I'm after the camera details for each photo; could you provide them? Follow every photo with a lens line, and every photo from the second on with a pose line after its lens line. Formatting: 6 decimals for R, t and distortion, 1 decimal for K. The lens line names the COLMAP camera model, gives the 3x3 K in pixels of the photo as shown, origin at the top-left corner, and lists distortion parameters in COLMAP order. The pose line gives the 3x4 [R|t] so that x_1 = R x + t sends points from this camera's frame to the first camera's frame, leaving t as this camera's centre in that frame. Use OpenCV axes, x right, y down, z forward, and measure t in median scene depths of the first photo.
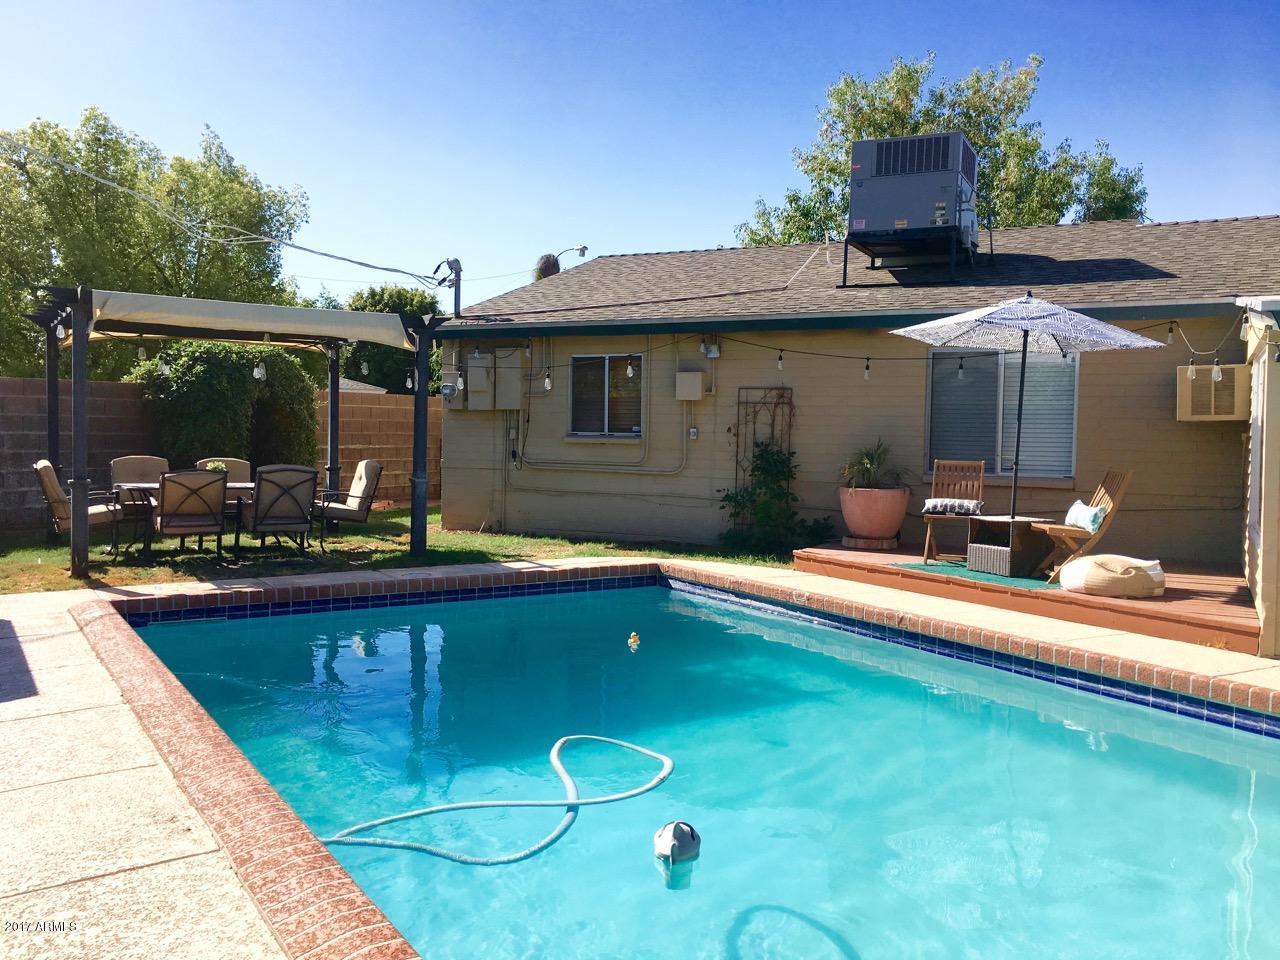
lens RADIAL K [[1090.1, 0, 641.3], [0, 1090.1, 483.3], [0, 0, 1]] dist [0.050201, -0.009319]
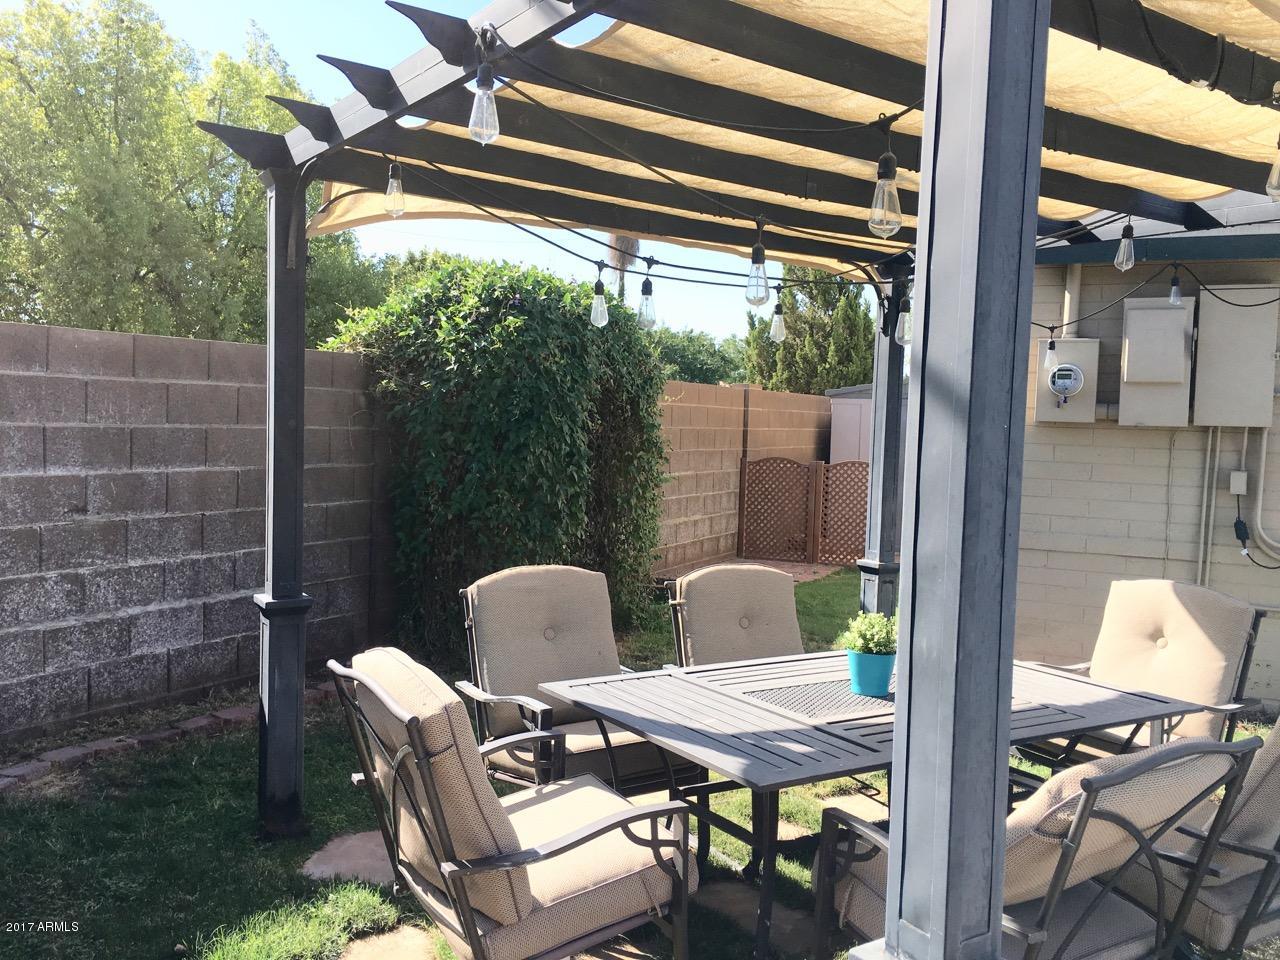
lens RADIAL K [[1090.1, 0, 640.4], [0, 1090.1, 476.9], [0, 0, 1]] dist [0.050201, -0.009319]
pose [[0.999301, 0.014936, 0.034279, -0.360738], [-0.015129, 0.999871, 0.005375, -0.045043], [-0.034194, -0.005889, 0.999398, 0.553029]]
